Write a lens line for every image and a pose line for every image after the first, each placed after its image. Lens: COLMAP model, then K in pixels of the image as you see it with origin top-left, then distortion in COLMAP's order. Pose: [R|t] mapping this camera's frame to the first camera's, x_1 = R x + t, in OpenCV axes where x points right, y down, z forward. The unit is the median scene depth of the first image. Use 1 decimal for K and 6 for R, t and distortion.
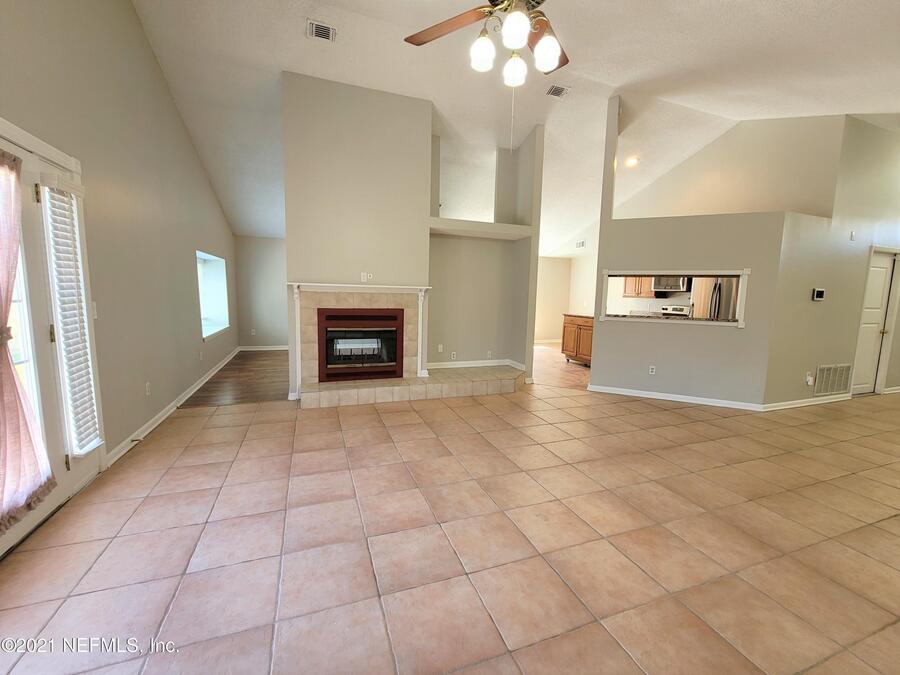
lens RADIAL K [[372.7, 0, 447.2], [0, 372.7, 335.4], [0, 0, 1]] dist [-0.001829, -0.000132]
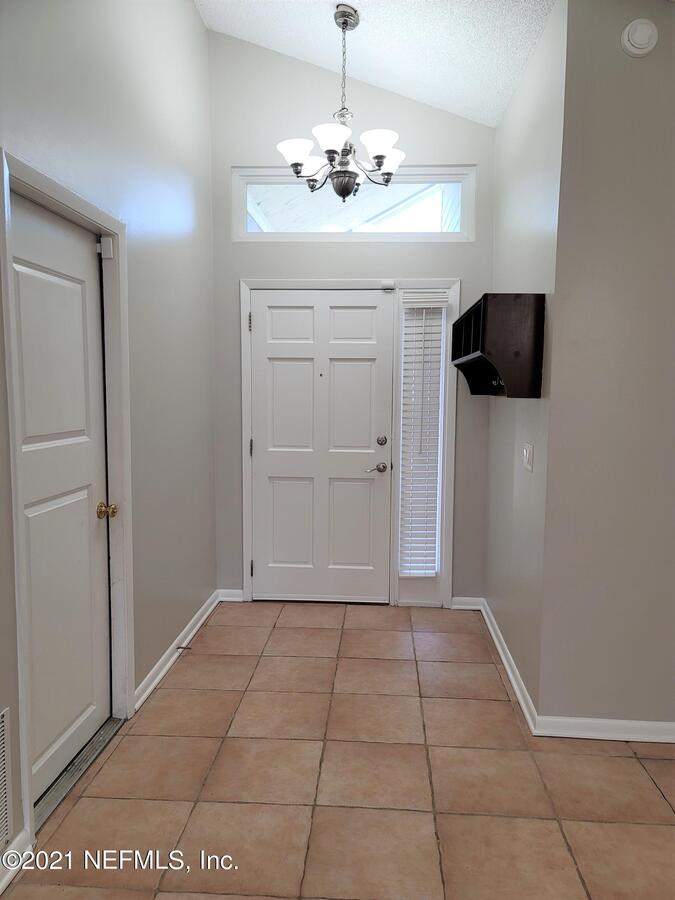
lens RADIAL K [[652.8, 0, 343.7], [0, 652.8, 452.9], [0, 0, 1]] dist [0.040021, -0.000904]
pose [[0.406716, -0.108383, 0.907103, 0.985061], [0.102504, 0.992081, 0.072577, -0.089934], [-0.907786, 0.063464, 0.414605, 0.770962]]
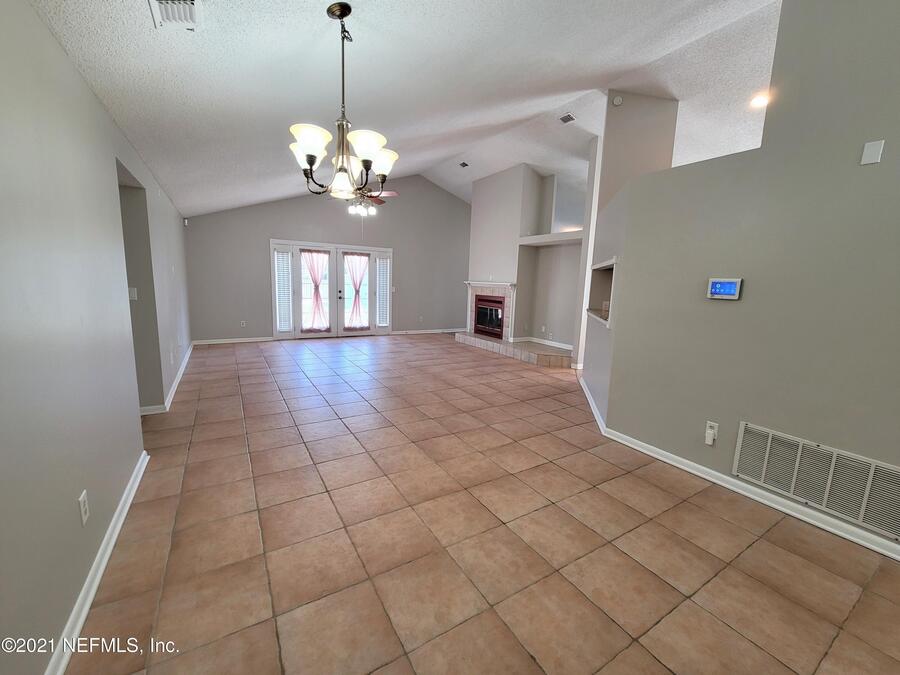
lens RADIAL K [[365.8, 0, 454.0], [0, 365.8, 335.5], [0, 0, 1]] dist [-0.009927, 0.002870]
pose [[0.199356, 0.127146, -0.971643, 1.561508], [-0.141454, 0.984896, 0.099858, -0.038038], [0.969664, 0.117536, 0.214330, 0.514736]]
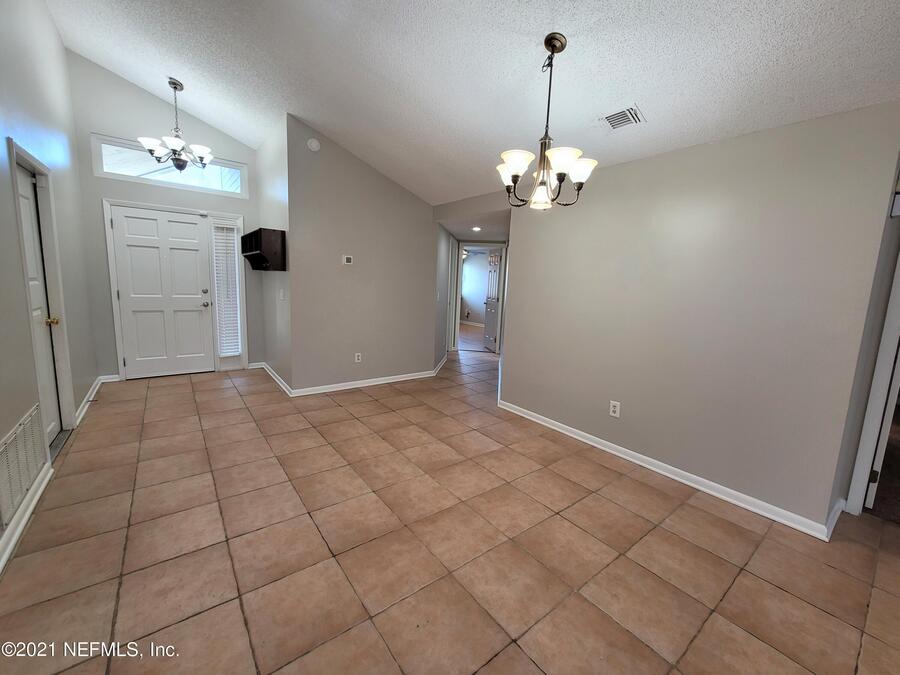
lens RADIAL K [[365.8, 0, 454.0], [0, 365.8, 335.5], [0, 0, 1]] dist [-0.009927, 0.002870]
pose [[-0.299042, -0.174472, 0.938154, 0.613695], [0.057383, 0.978076, 0.200188, -0.077788], [-0.952513, 0.113699, -0.282474, 0.731299]]
